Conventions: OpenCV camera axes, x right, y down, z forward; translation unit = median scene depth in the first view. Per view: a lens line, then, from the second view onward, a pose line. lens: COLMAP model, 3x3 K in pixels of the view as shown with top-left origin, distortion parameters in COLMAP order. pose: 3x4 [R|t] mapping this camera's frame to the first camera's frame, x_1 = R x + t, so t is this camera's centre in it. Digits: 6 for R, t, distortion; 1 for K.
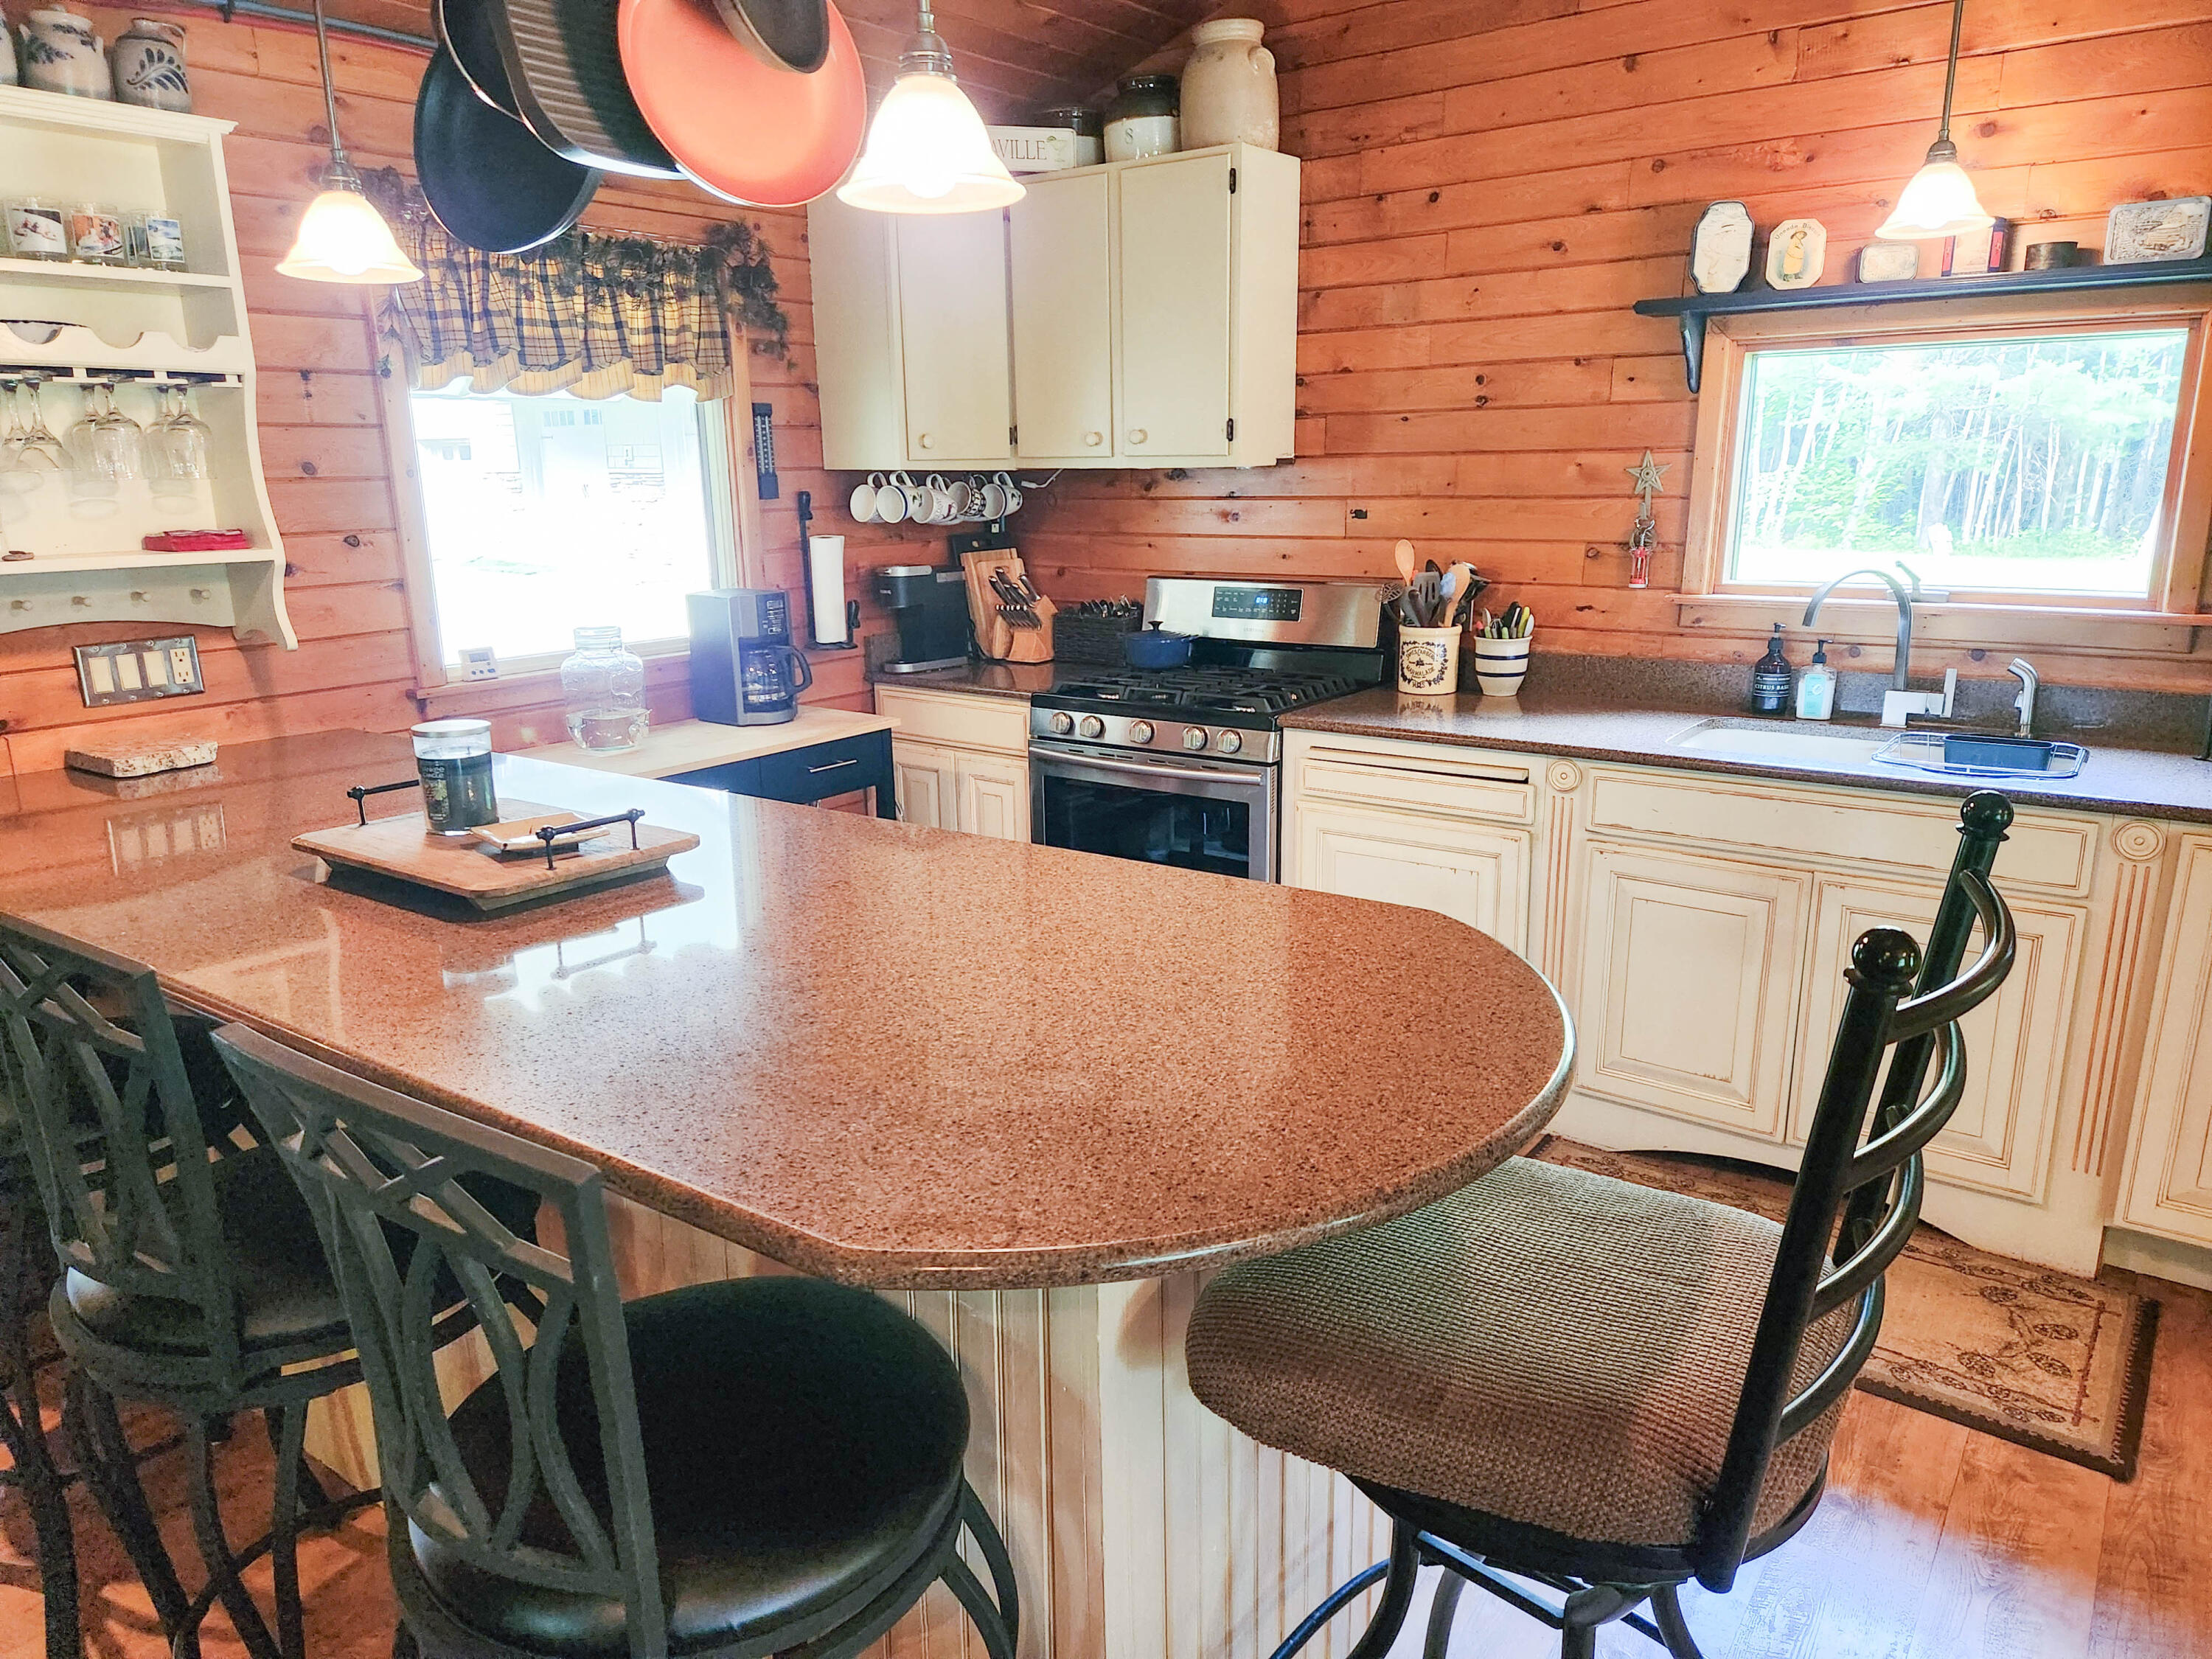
lens RADIAL K [[1486.5, 0, 1110.4], [0, 1486.5, 841.7], [0, 0, 1]] dist [0.024714, -0.026230]
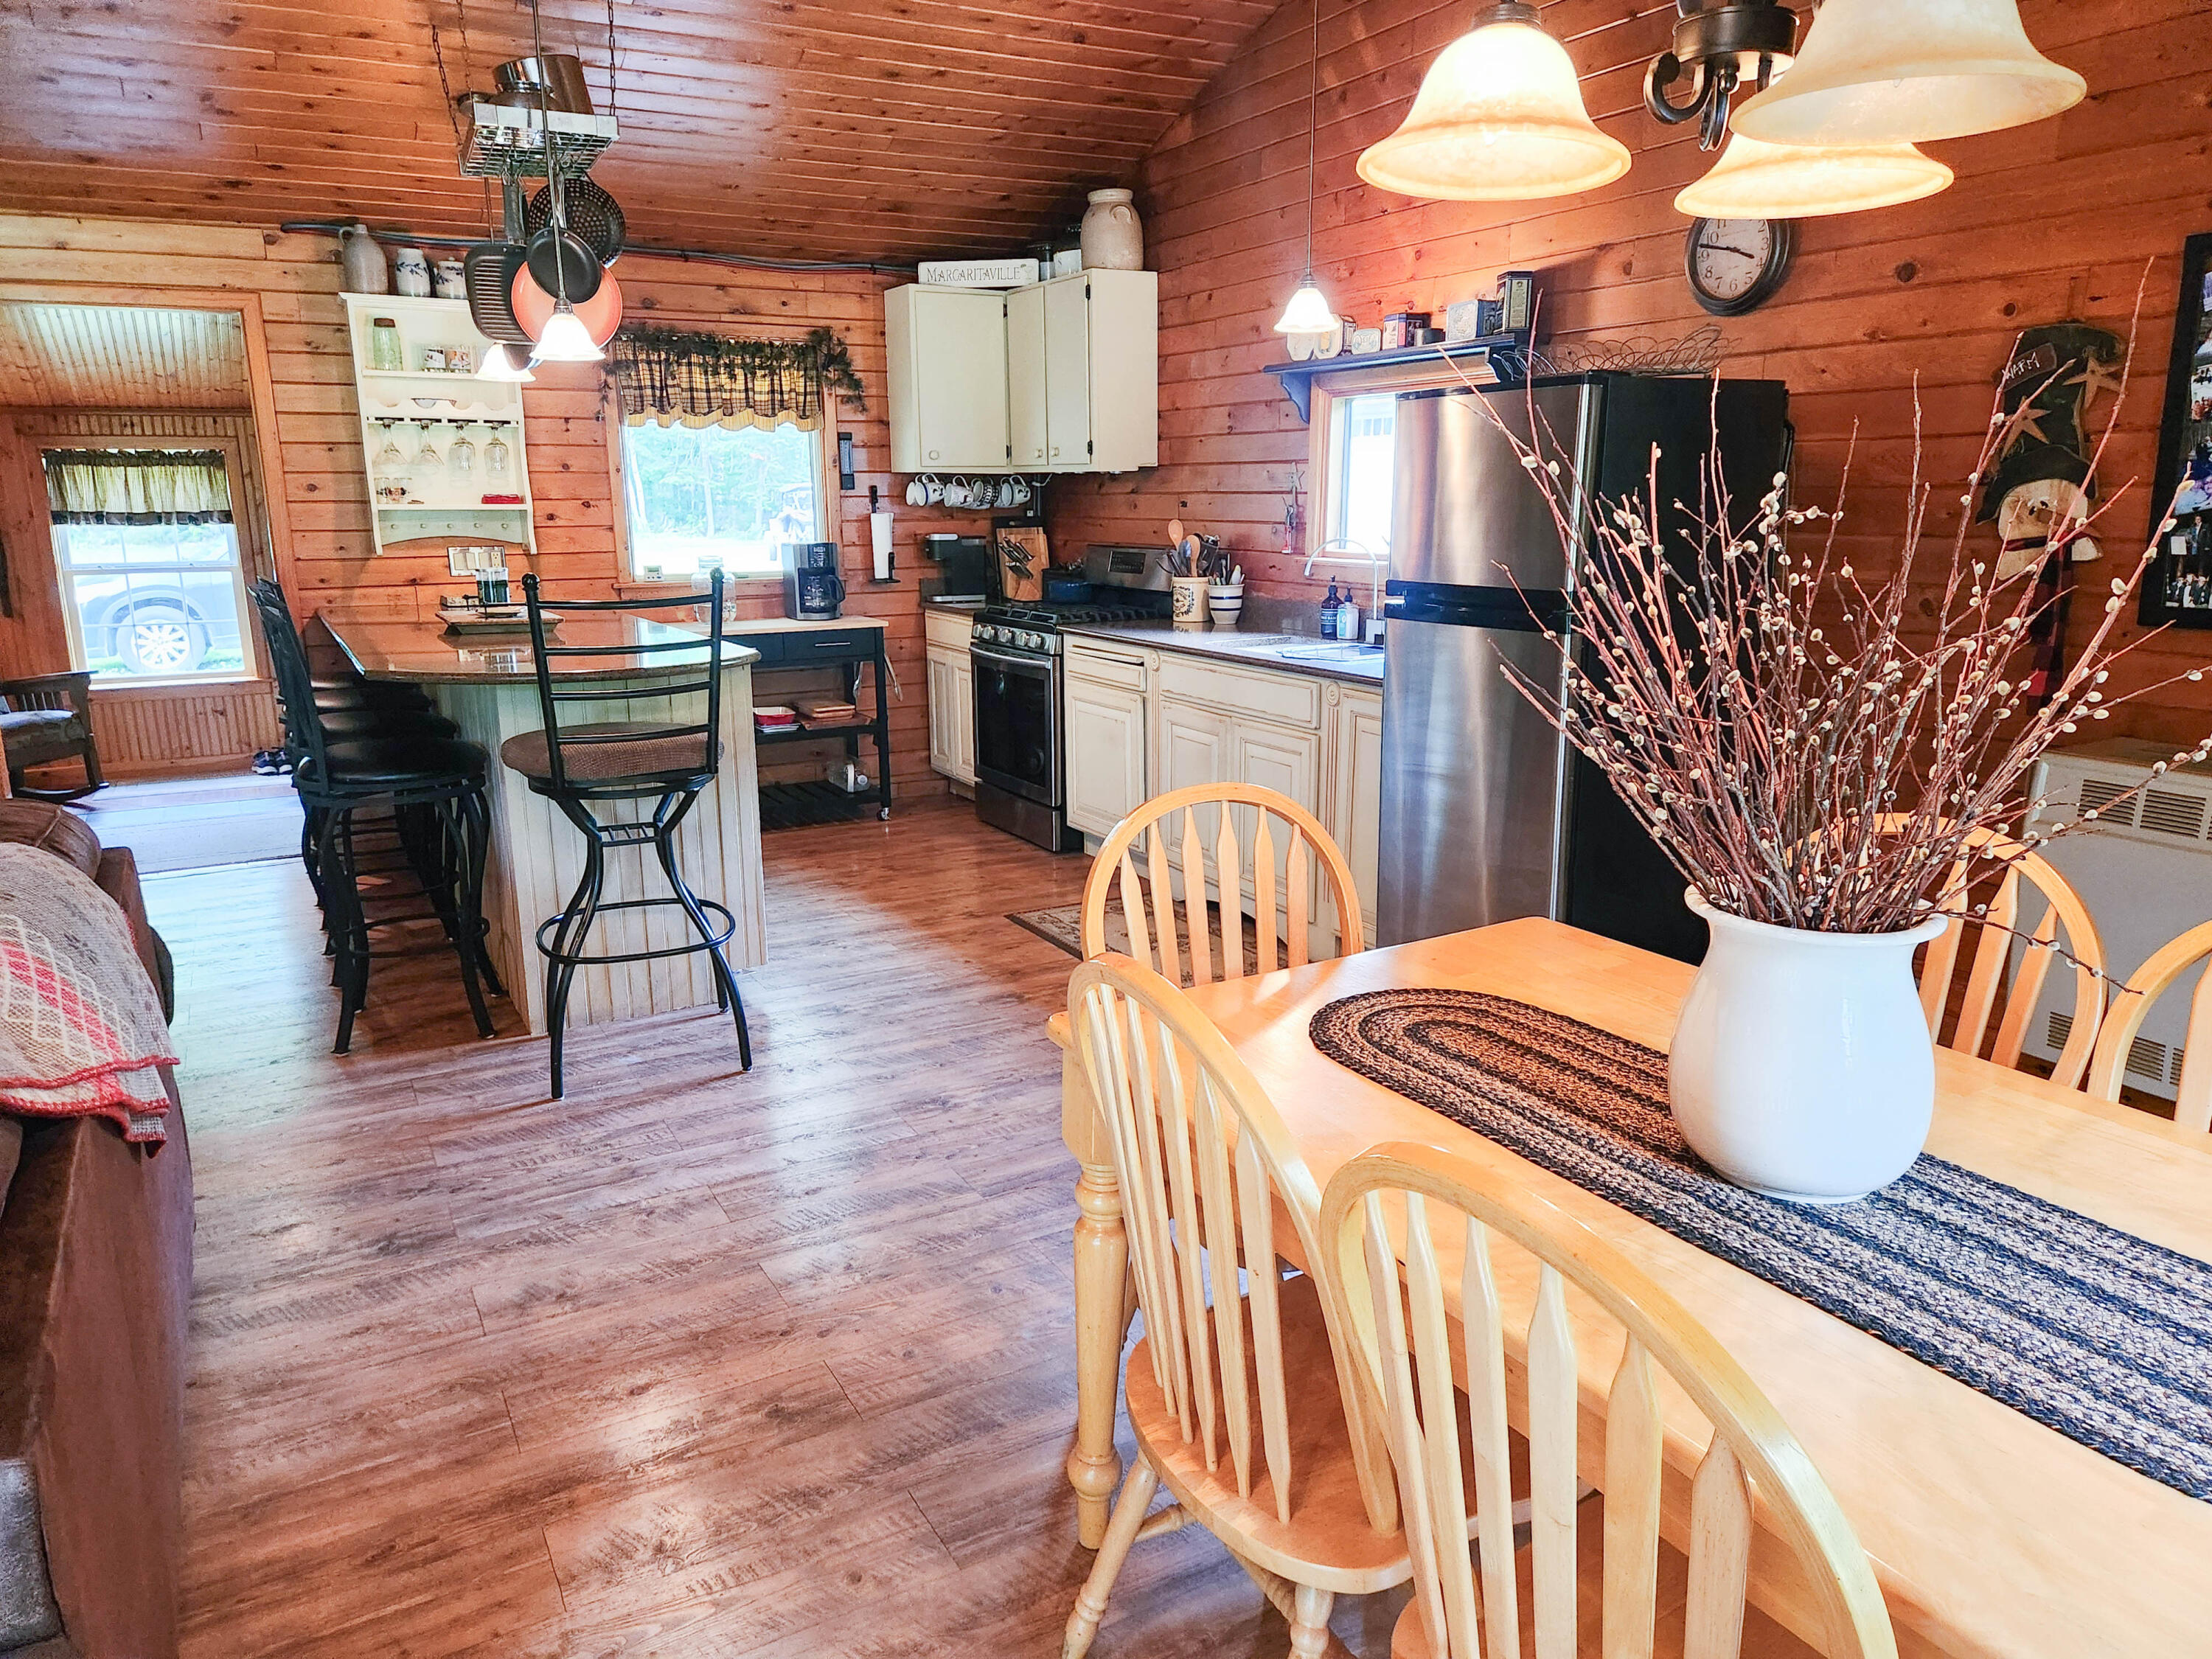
lens RADIAL K [[1486.5, 0, 1088.9], [0, 1486.5, 824.3], [0, 0, 1]] dist [0.024714, -0.026230]
pose [[0.909458, 0.101166, -0.403301, 0.716156], [-0.111532, 0.993758, -0.002228, 0.113524], [0.400558, 0.047007, 0.915065, -0.390788]]
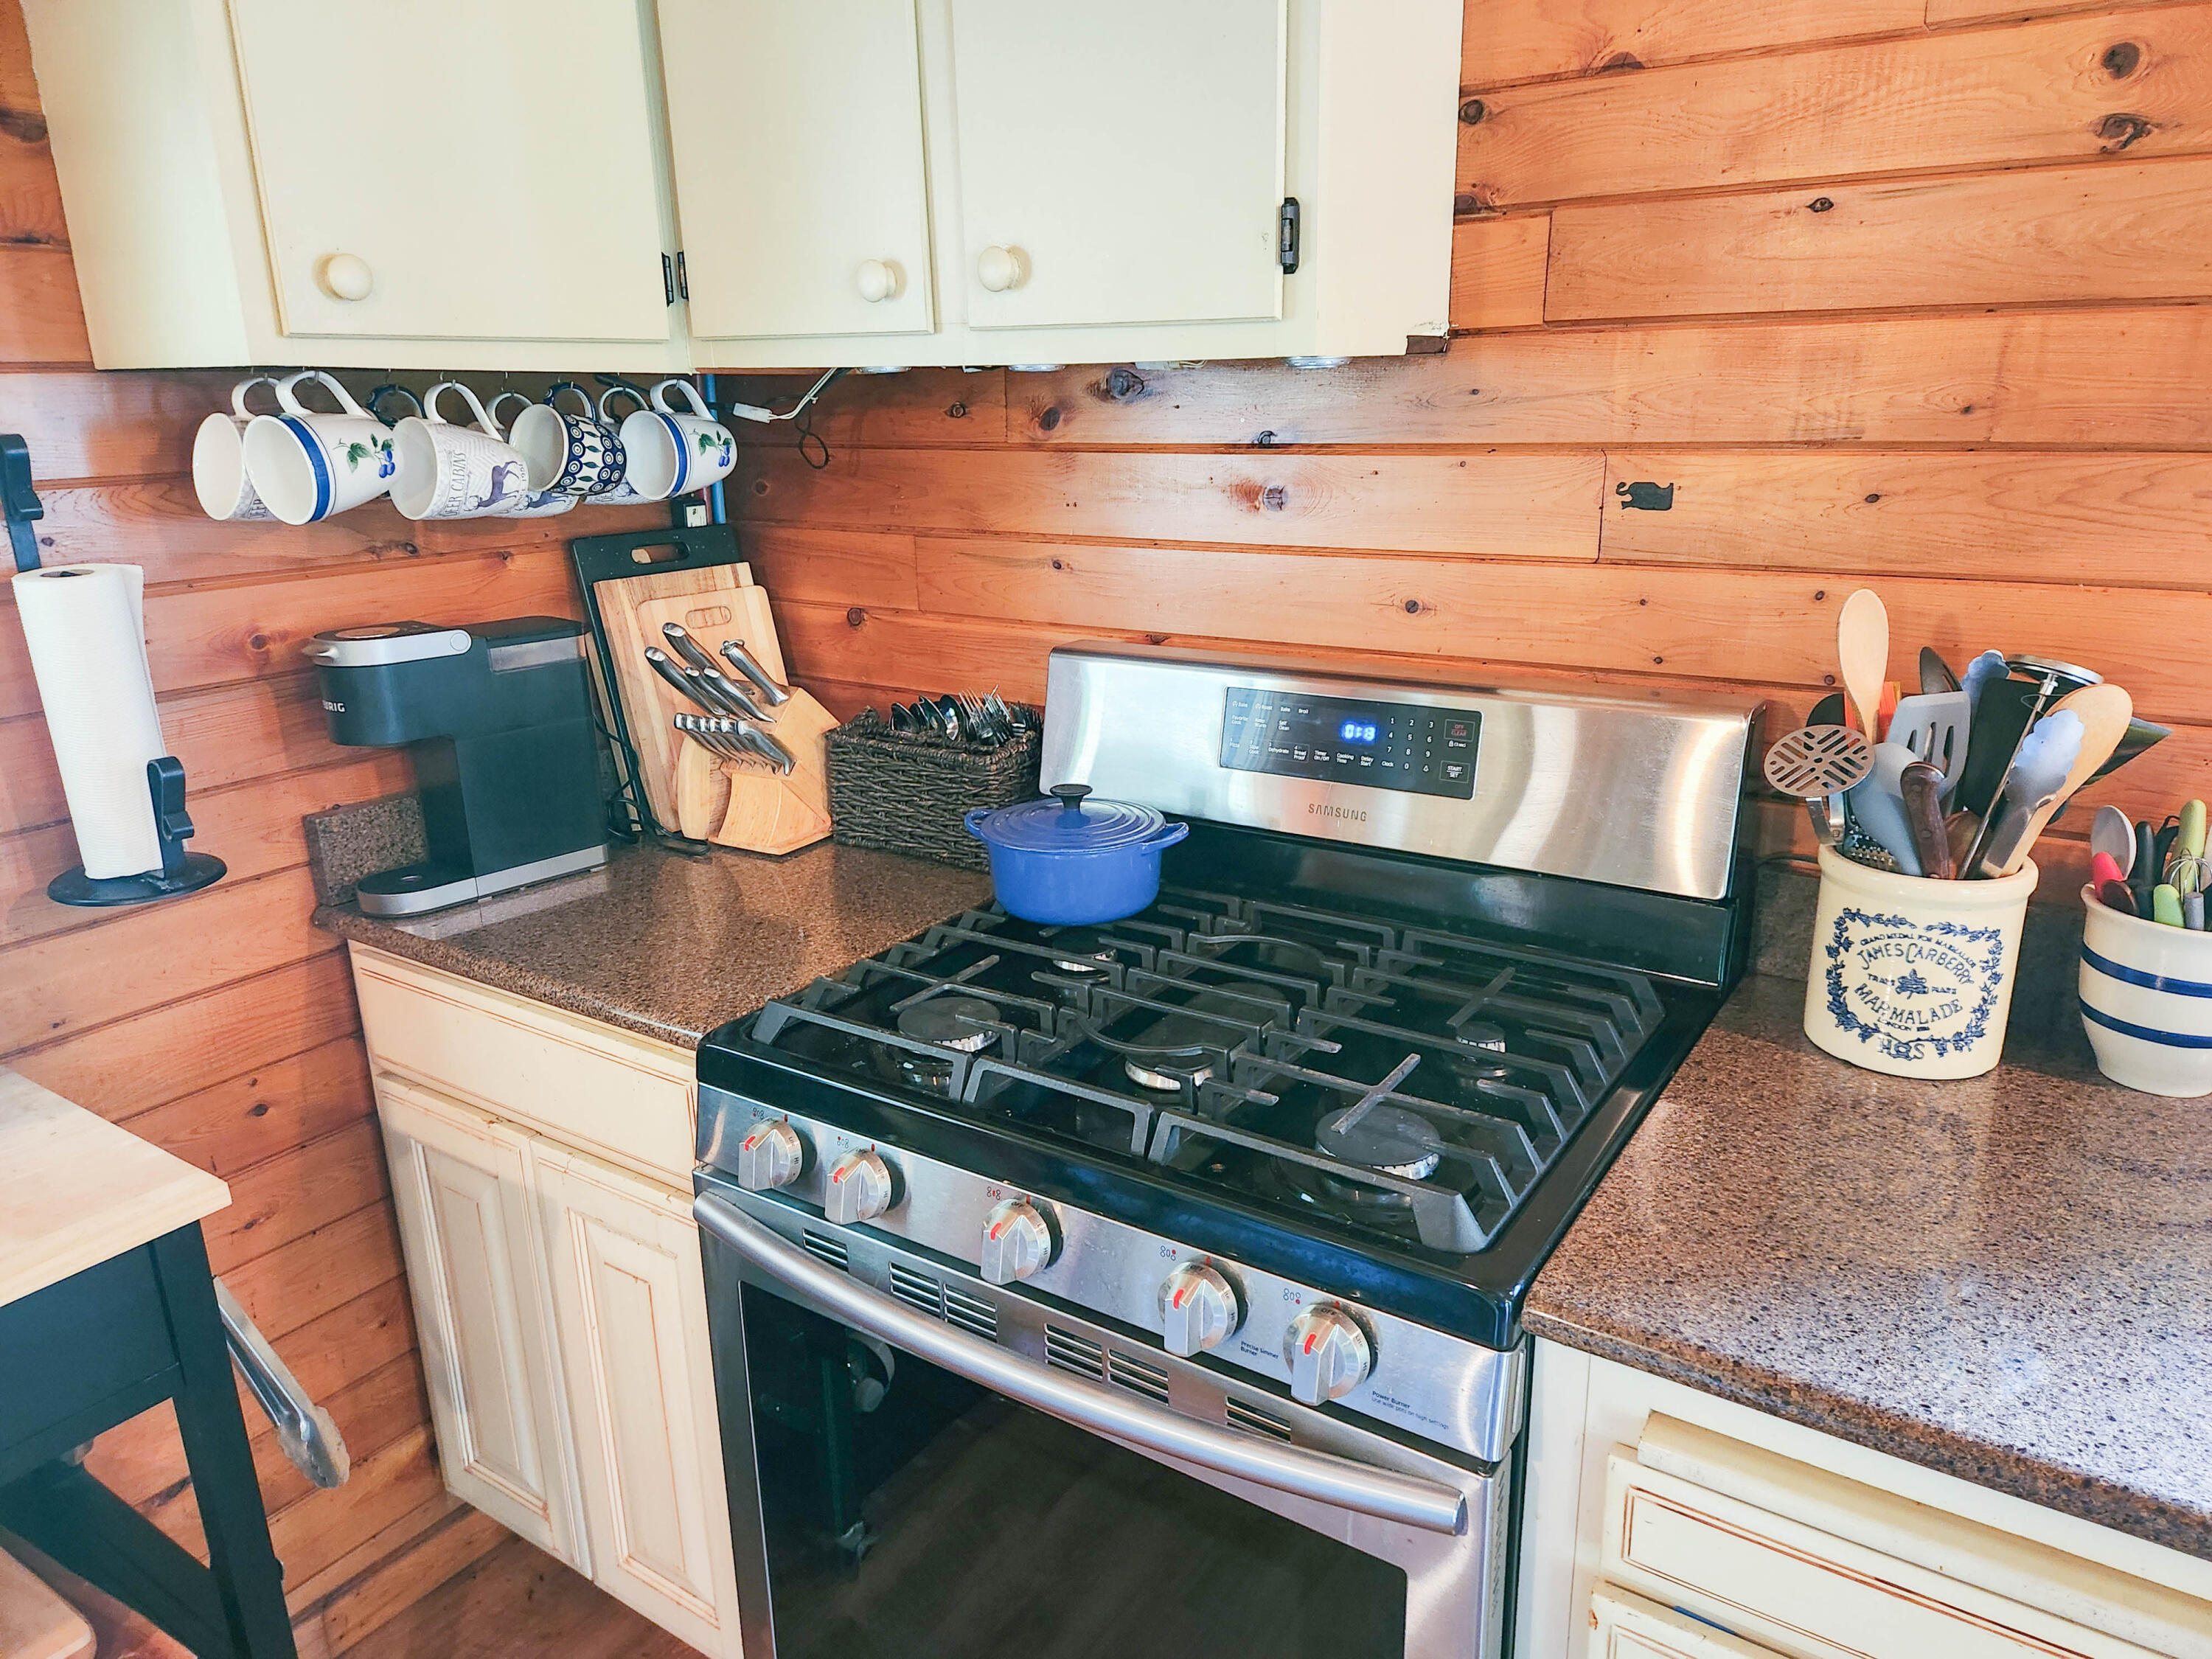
lens RADIAL K [[1486.5, 0, 1152.0], [0, 1486.5, 830.0], [0, 0, 1]] dist [0.024714, -0.026230]
pose [[0.997747, -0.020336, 0.063929, 0.027755], [0.017945, 0.999126, 0.037752, -0.156989], [-0.064641, -0.036520, 0.997240, 0.656070]]
